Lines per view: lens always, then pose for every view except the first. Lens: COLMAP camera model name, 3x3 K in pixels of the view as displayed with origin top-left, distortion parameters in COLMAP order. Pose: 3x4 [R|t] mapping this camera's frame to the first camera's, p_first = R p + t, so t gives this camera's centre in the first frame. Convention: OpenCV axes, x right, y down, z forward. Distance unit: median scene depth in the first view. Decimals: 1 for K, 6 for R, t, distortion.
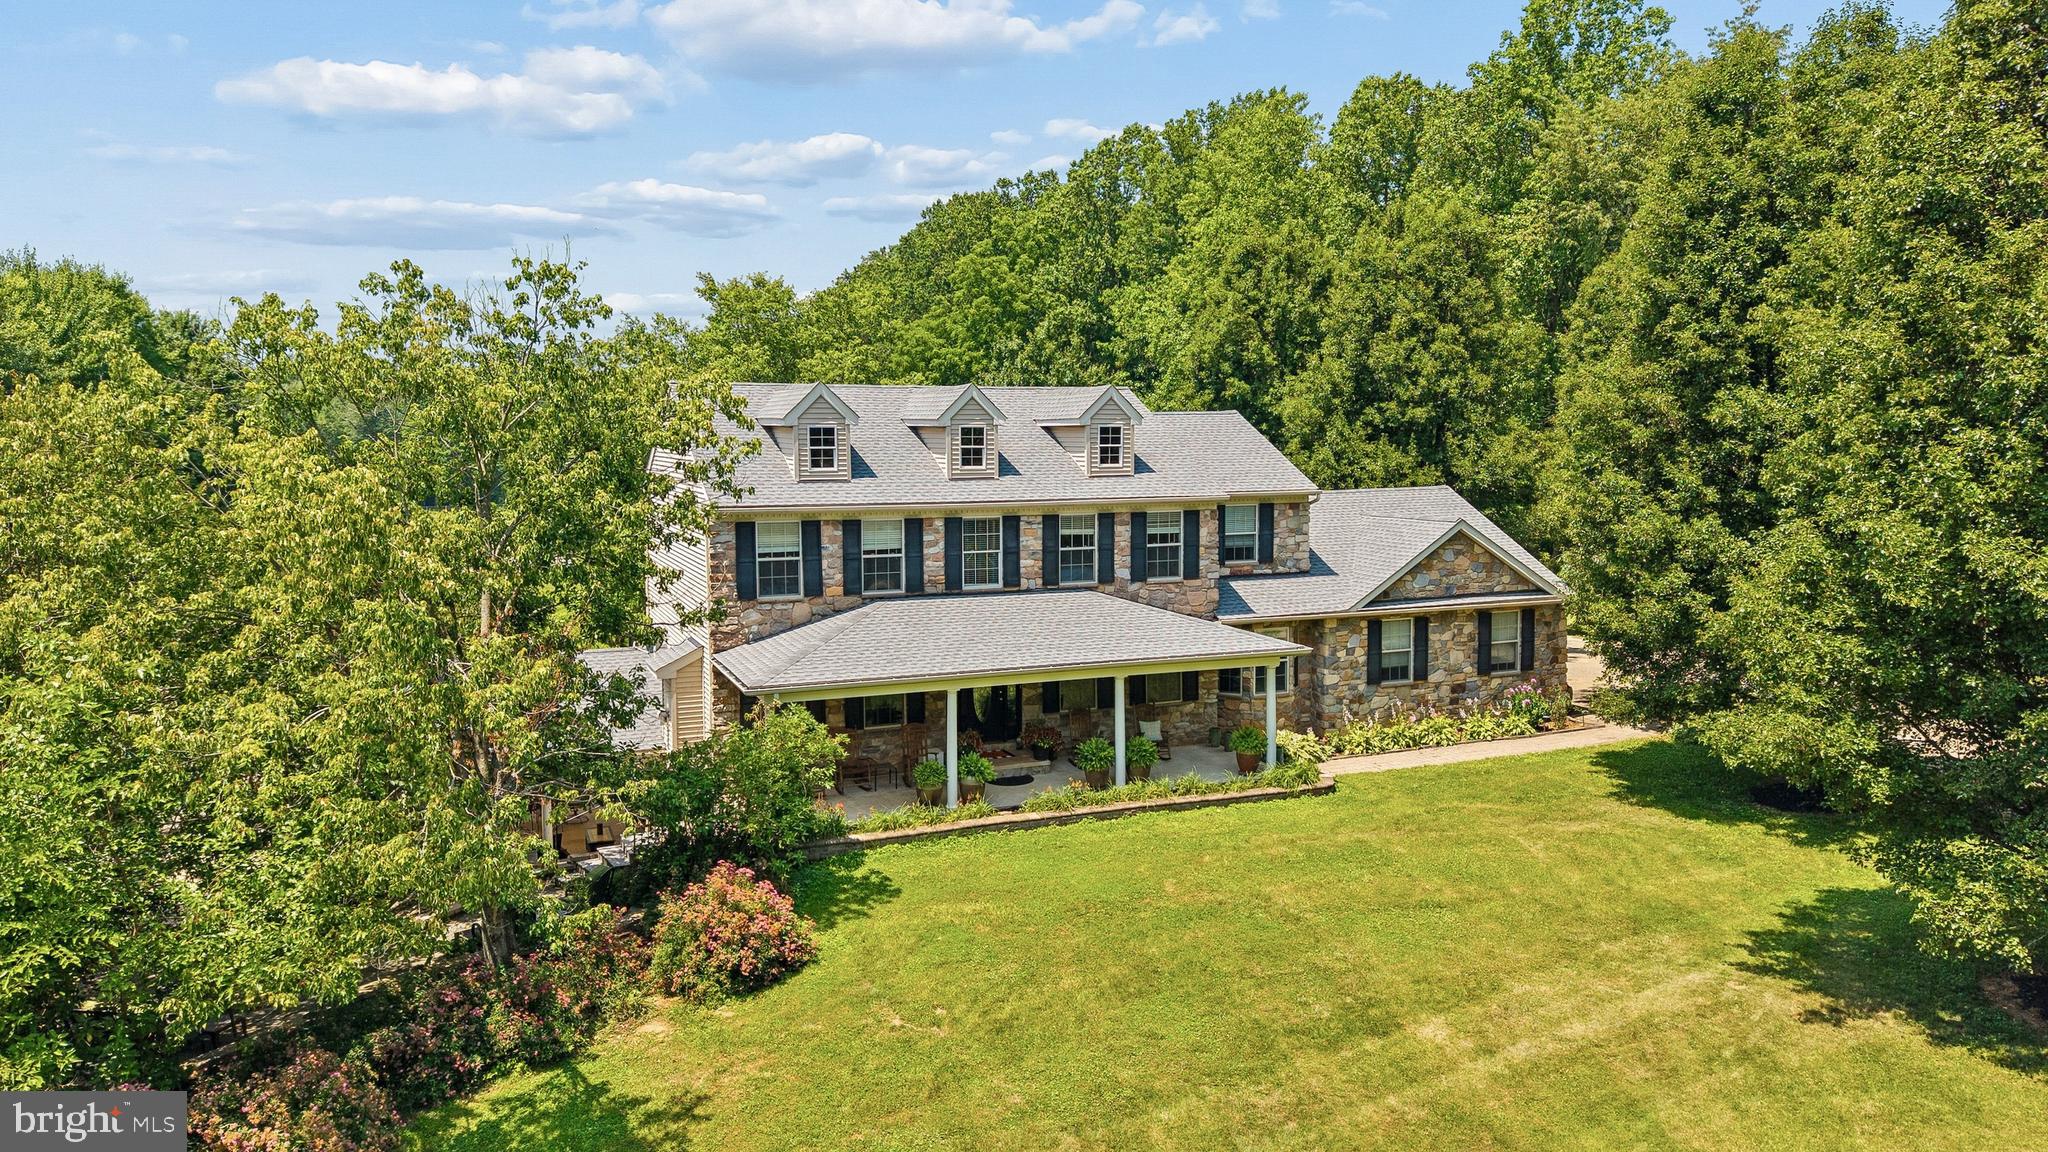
lens RADIAL K [[1345.8, 0, 1024.0], [0, 1345.8, 576.0], [0, 0, 1]] dist [0.066706, -0.095616]
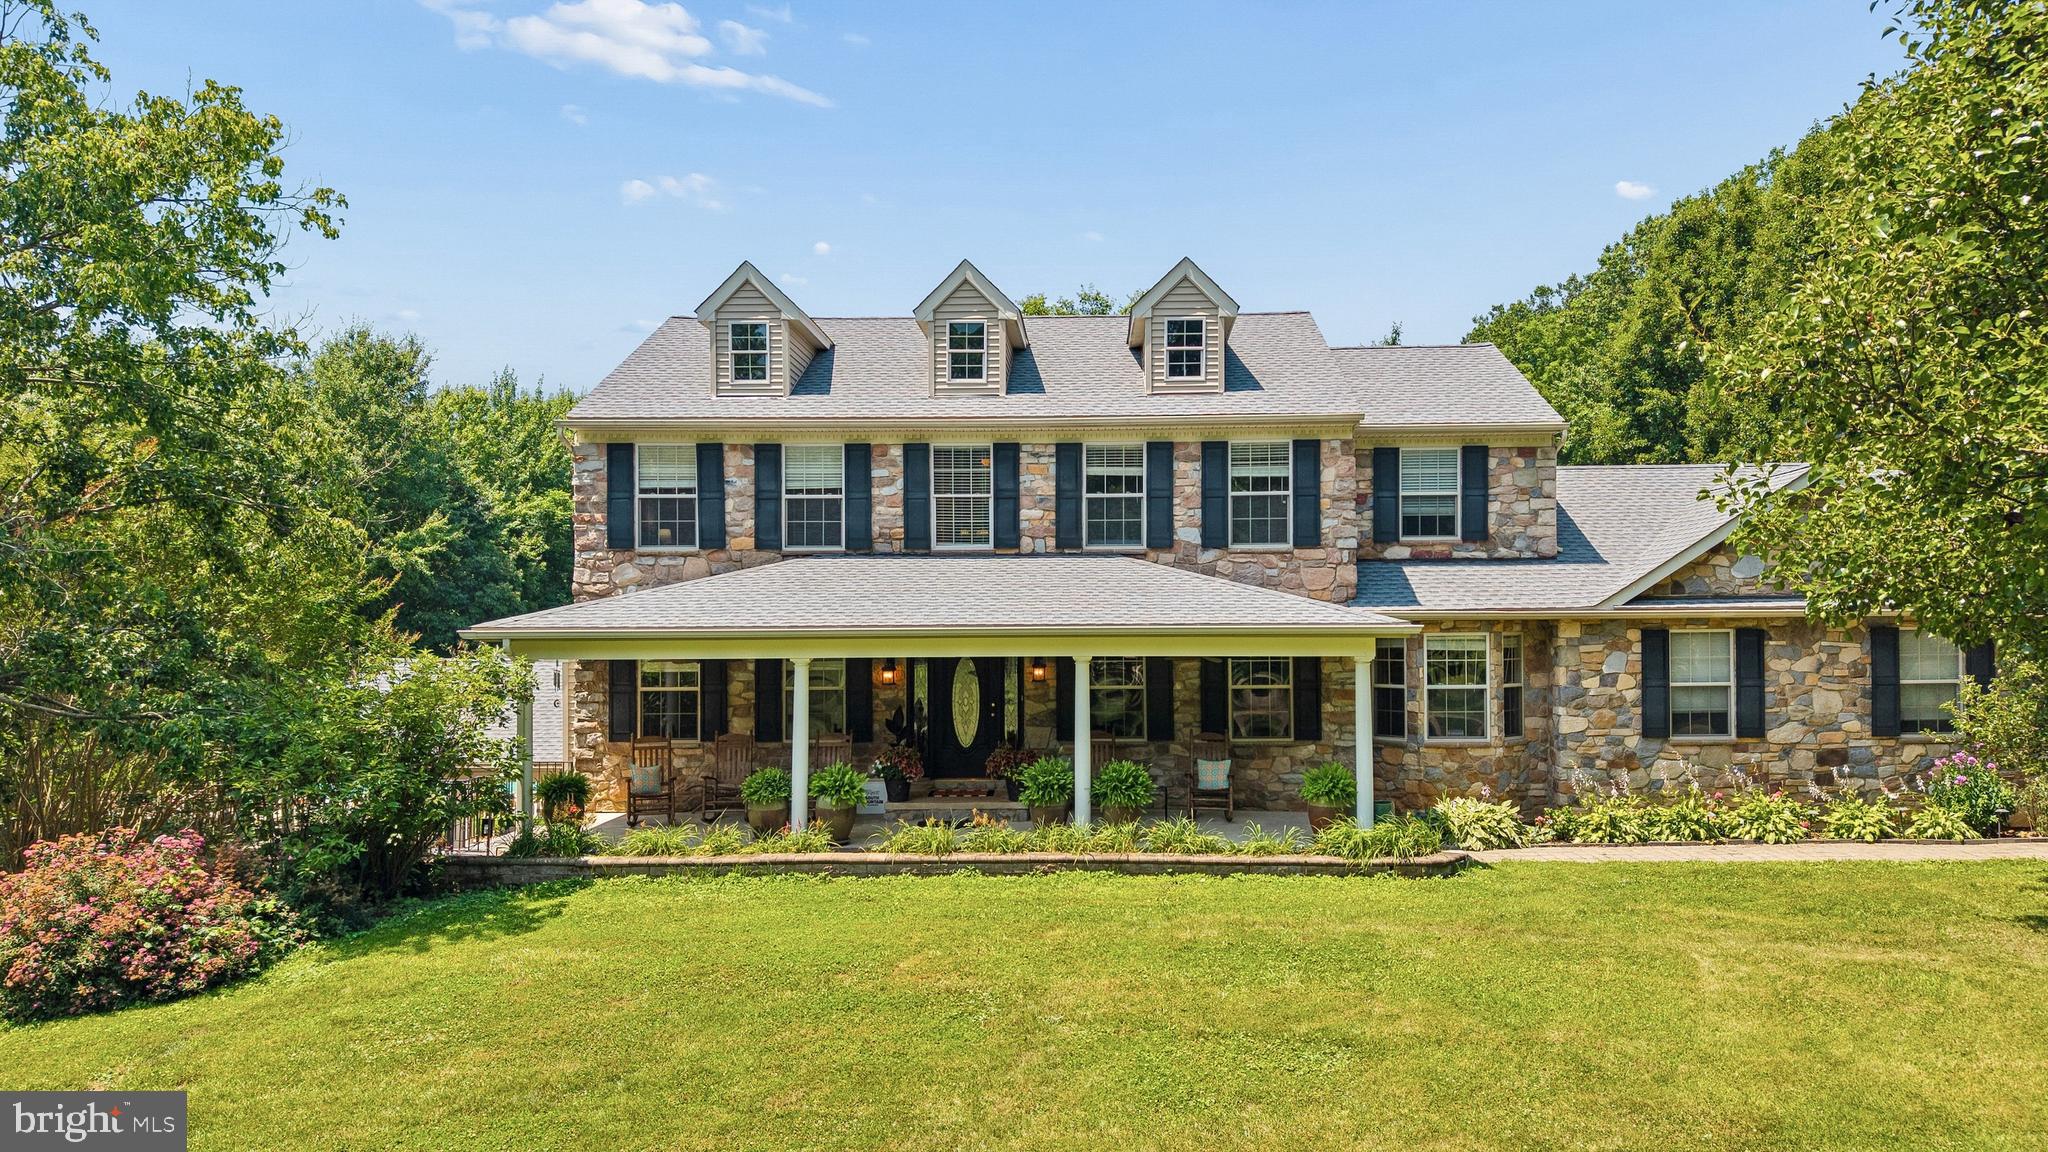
lens RADIAL K [[1390.9, 0, 1021.0], [0, 1390.9, 639.2], [0, 0, 1]] dist [0.058847, -0.104033]
pose [[0.920003, 0.010710, -0.391765, 0.261582], [-0.040418, 0.996889, -0.067662, 0.096727], [0.389822, 0.078084, 0.917574, 0.345057]]
